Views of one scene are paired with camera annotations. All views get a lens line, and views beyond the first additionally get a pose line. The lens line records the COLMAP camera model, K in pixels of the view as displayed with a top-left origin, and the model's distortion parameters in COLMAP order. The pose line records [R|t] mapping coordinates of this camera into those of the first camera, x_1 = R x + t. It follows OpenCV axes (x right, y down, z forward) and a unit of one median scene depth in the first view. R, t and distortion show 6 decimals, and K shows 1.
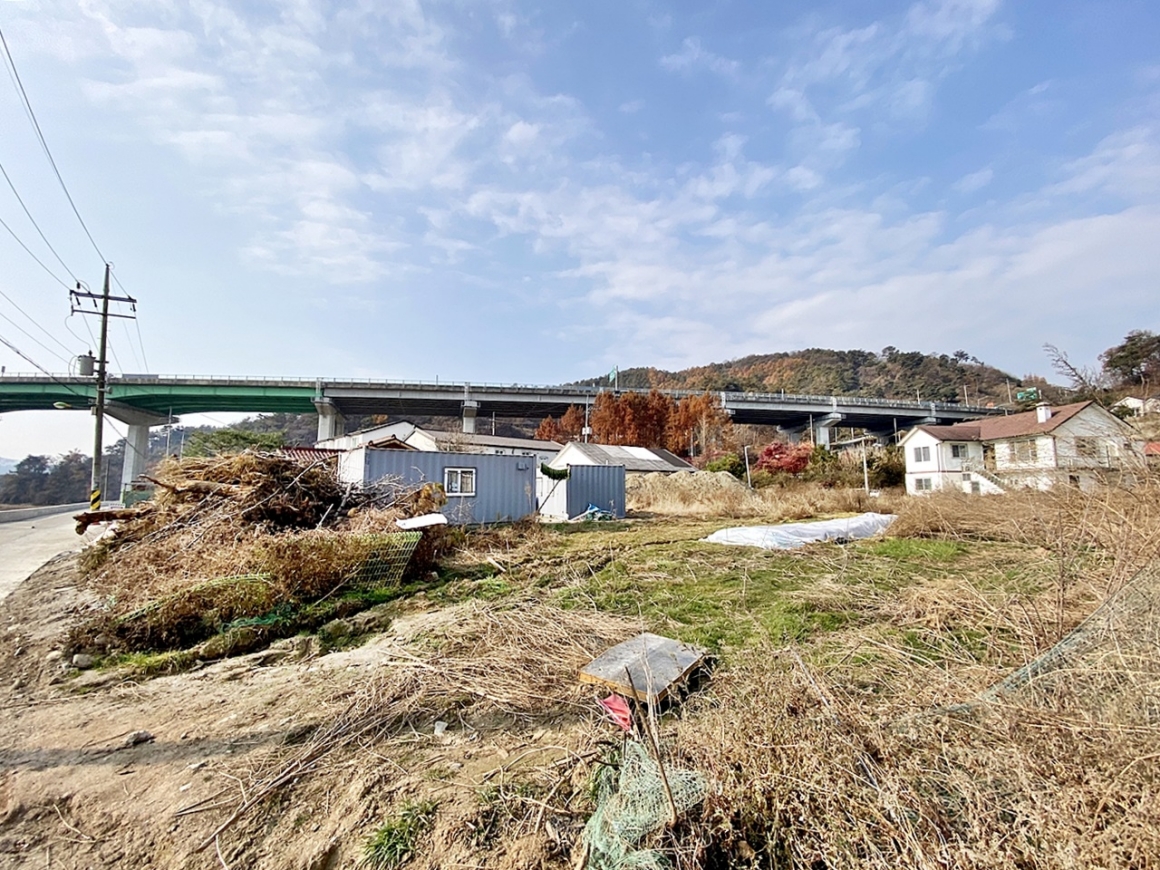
lens RADIAL K [[478.1, 0, 580.0], [0, 478.1, 435.0], [0, 0, 1]] dist [0.025859, -0.030761]
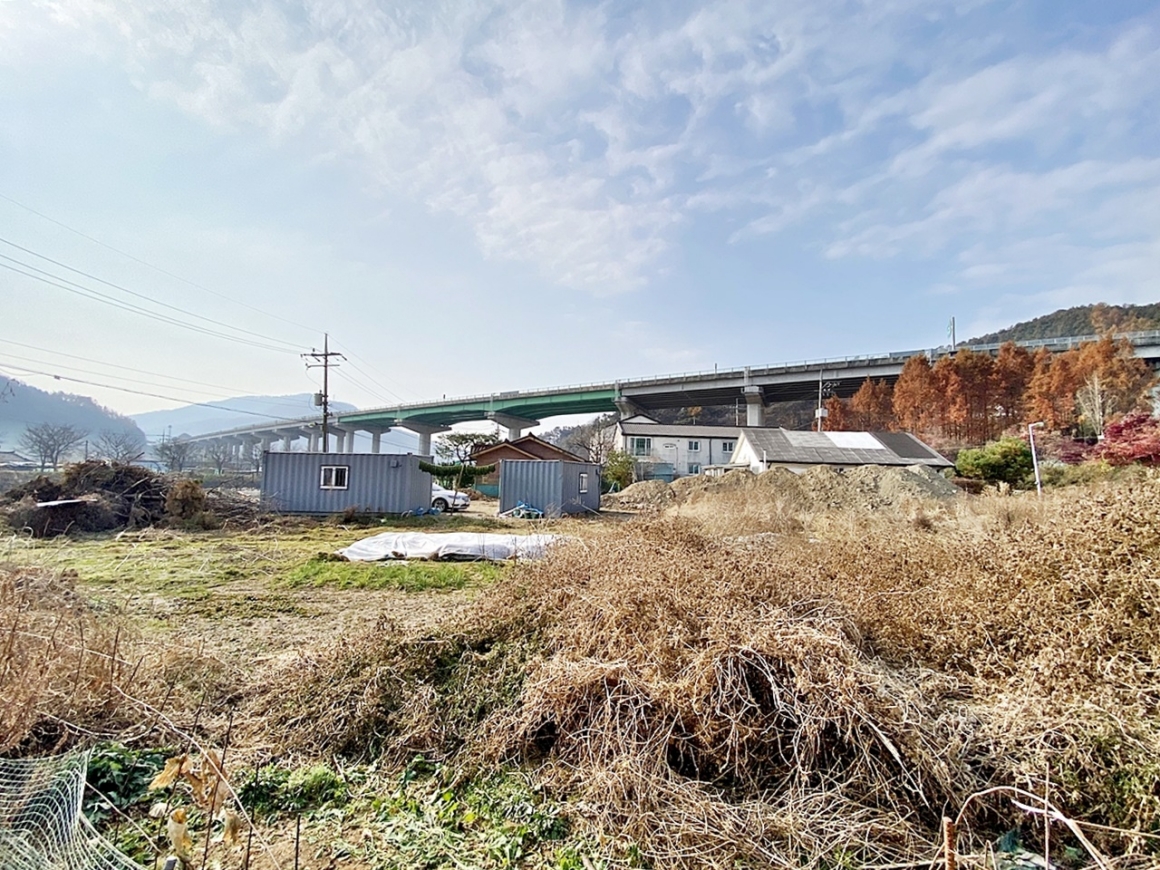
lens RADIAL K [[478.1, 0, 580.0], [0, 478.1, 435.0], [0, 0, 1]] dist [0.025859, -0.030761]
pose [[0.757171, -0.036956, -0.652170, 0.133520], [0.052539, 0.998609, 0.004411, 0.002572], [0.651100, -0.037604, 0.758060, 0.066357]]
